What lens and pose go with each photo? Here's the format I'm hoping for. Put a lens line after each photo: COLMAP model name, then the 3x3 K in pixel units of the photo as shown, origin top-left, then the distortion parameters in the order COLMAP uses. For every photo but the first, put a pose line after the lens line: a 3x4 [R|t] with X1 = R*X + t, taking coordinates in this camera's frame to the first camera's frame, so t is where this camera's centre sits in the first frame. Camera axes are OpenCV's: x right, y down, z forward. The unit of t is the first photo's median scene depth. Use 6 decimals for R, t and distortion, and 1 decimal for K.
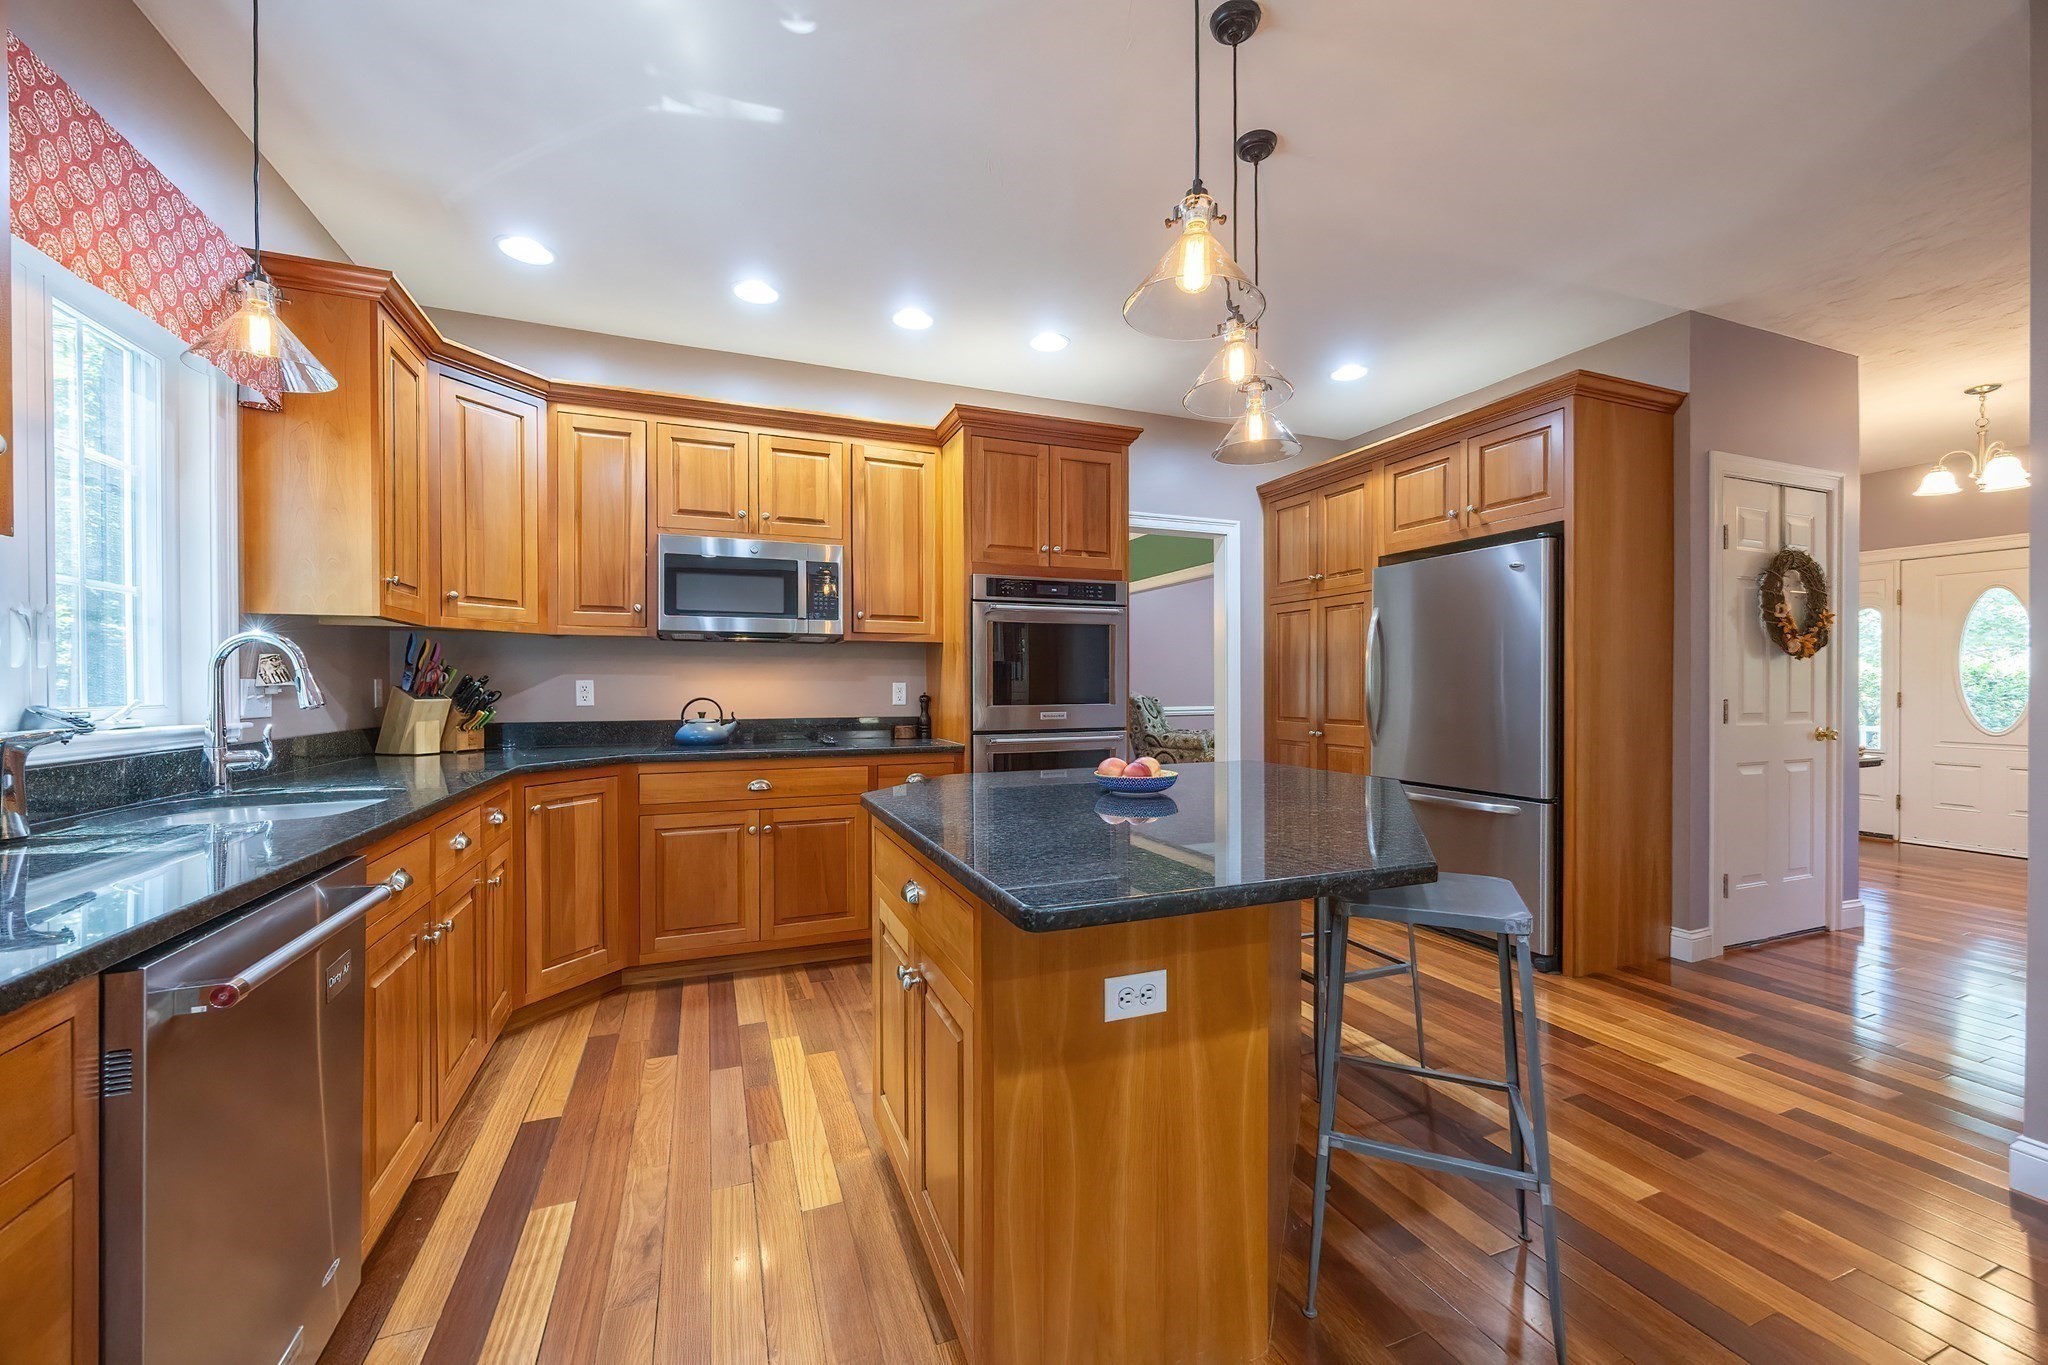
lens RADIAL K [[782.8, 0, 1024.0], [0, 782.8, 682.5], [0, 0, 1]] dist [-0.001524, -0.000247]
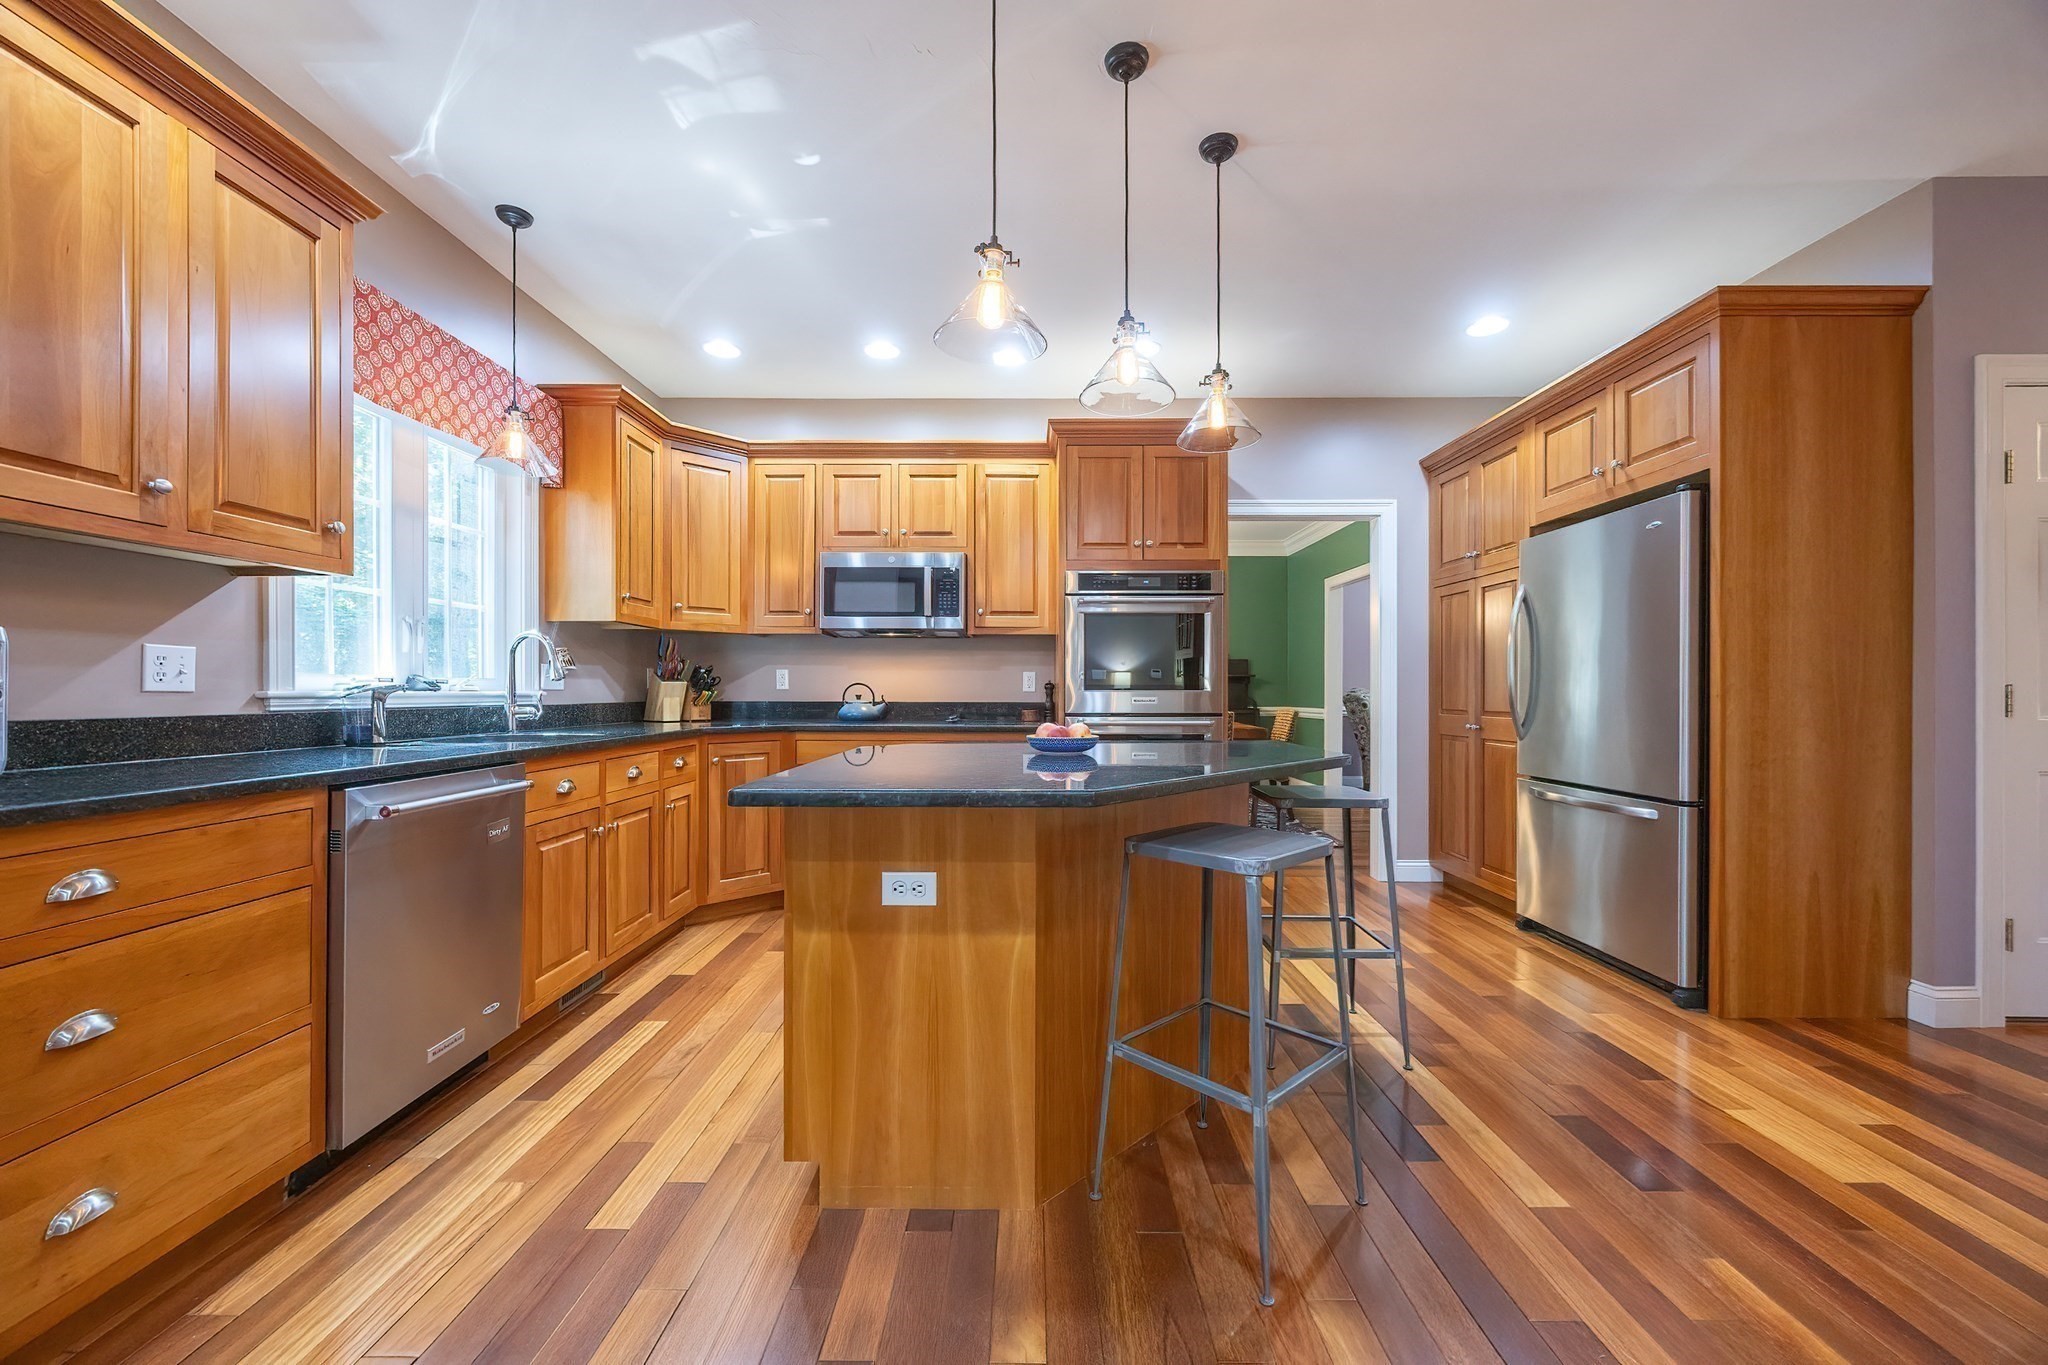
lens RADIAL K [[786.8, 0, 1024.0], [0, 786.8, 682.5], [0, 0, 1]] dist [-0.000166, -0.000155]
pose [[0.925454, -0.000054, -0.378860, 0.327017], [-0.002228, 0.999982, -0.005584, 0.027278], [0.378853, 0.006011, 0.925437, -0.051796]]
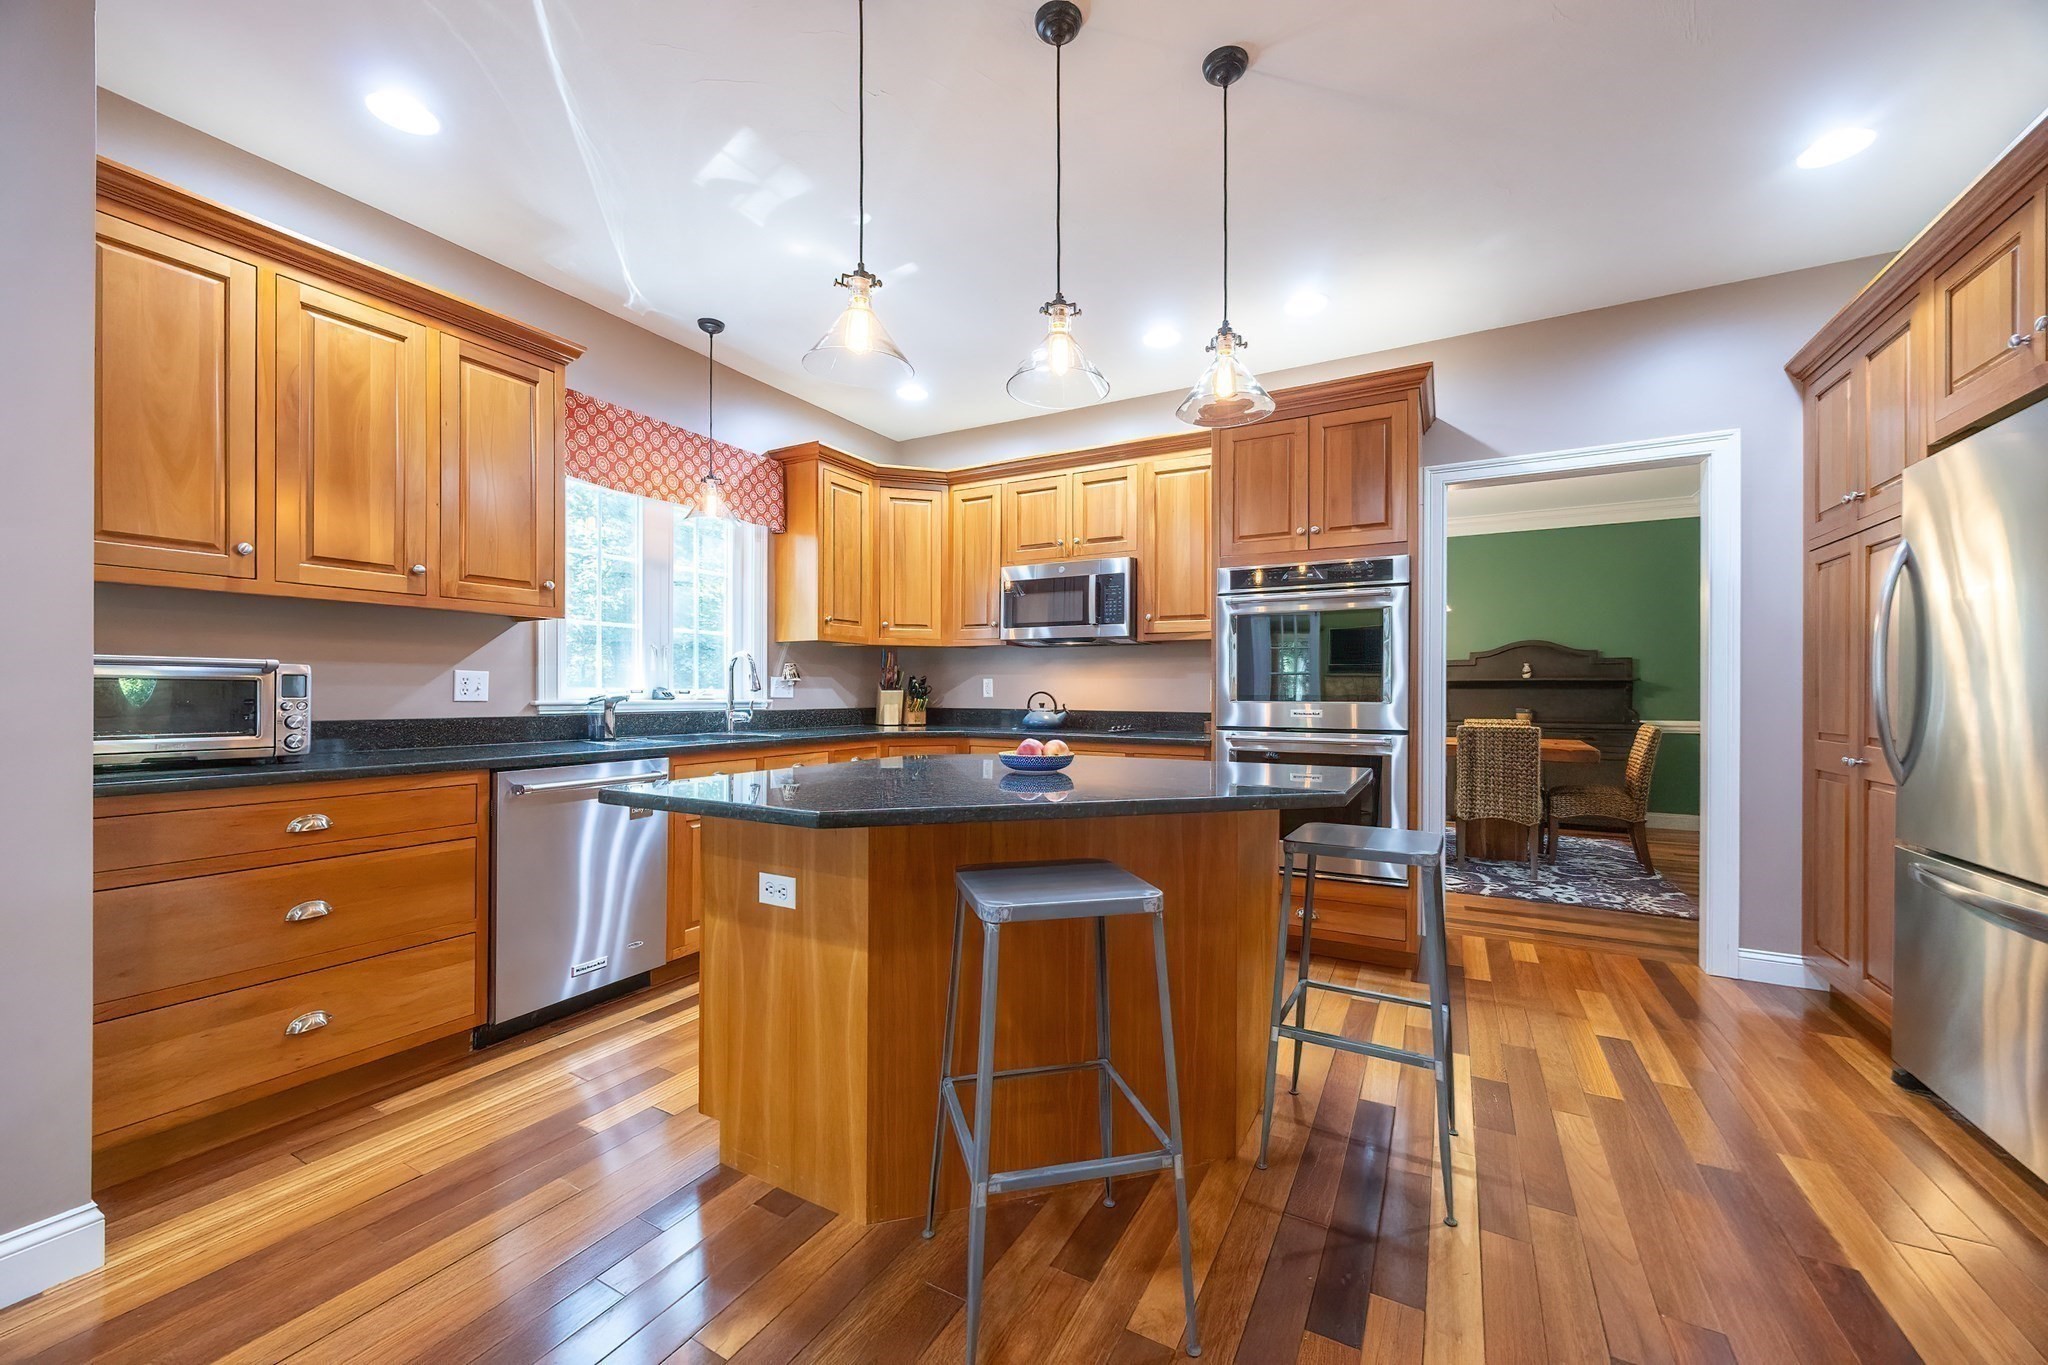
lens RADIAL K [[790.9, 0, 1011.8], [0, 790.9, 685.0], [0, 0, 1]] dist [-0.001176, -0.000157]
pose [[0.624508, -0.002265, -0.781015, 0.608198], [-0.002502, 0.999985, -0.004901, 0.016248], [0.781014, 0.005015, 0.624493, 0.180414]]
